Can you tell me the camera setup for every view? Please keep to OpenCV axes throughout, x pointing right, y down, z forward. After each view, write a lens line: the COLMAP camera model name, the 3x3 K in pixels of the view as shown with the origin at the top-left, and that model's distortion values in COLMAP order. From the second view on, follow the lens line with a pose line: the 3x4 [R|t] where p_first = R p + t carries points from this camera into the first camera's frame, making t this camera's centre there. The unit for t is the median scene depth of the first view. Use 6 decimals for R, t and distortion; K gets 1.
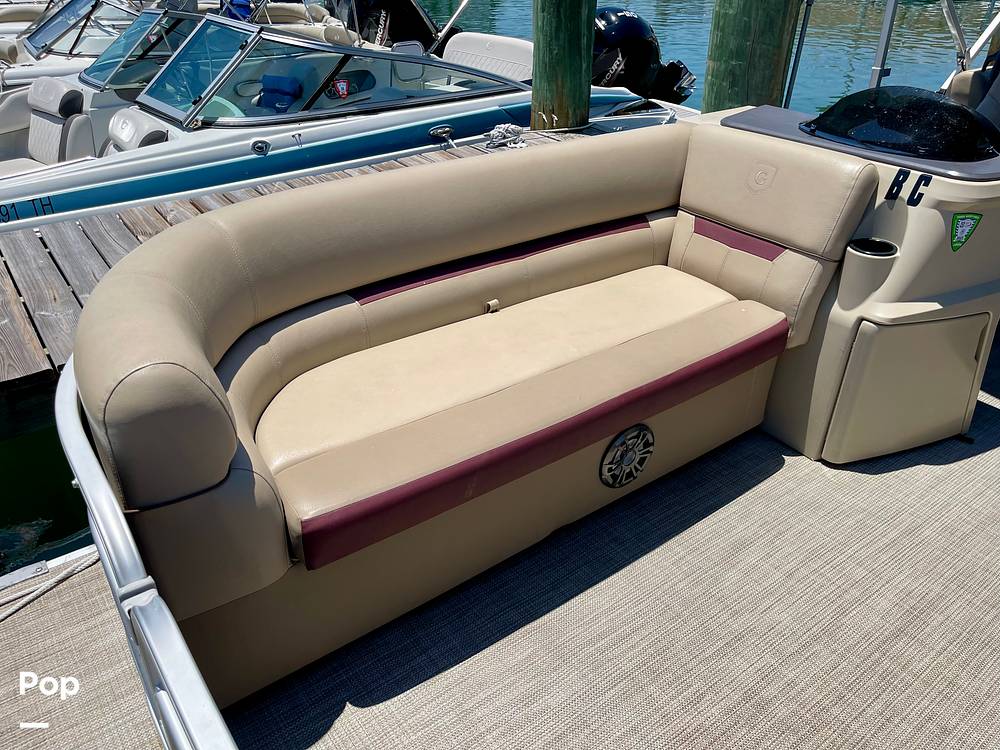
lens RADIAL K [[756.2, 0, 490.7], [0, 756.2, 373.5], [0, 0, 1]] dist [0.062973, -0.097718]
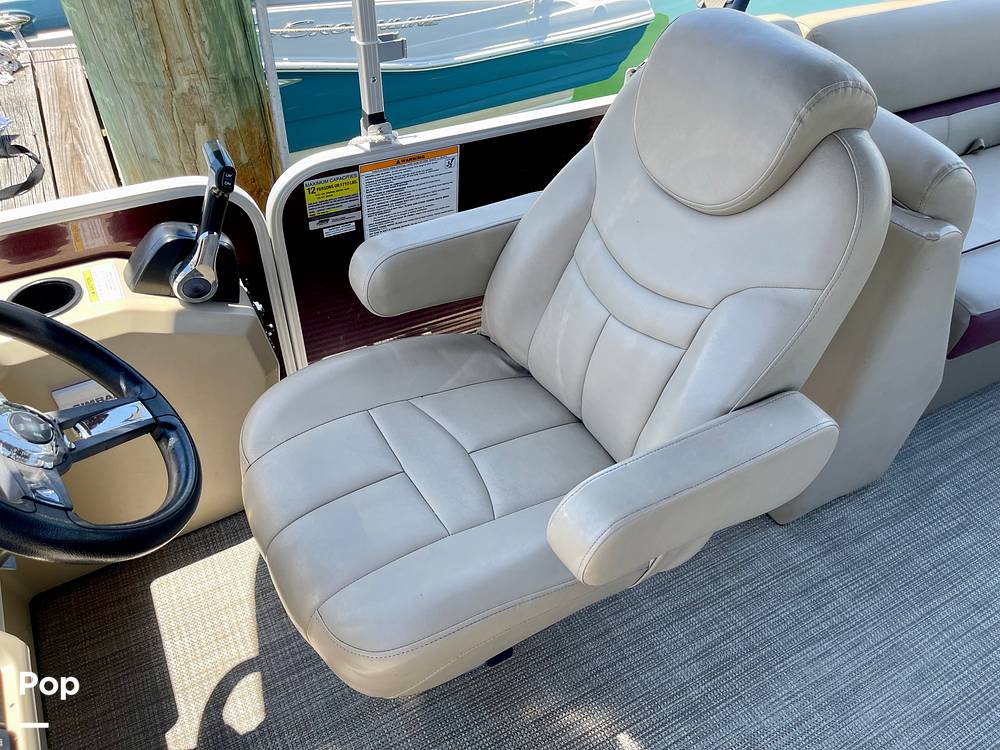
lens RADIAL K [[756.2, 0, 490.7], [0, 756.2, 373.5], [0, 0, 1]] dist [0.062973, -0.097718]
pose [[0.988669, 0.118838, -0.091716, 0.975504], [-0.095882, 0.970022, 0.223302, -0.494240], [0.115503, -0.211977, 0.970425, 0.834182]]
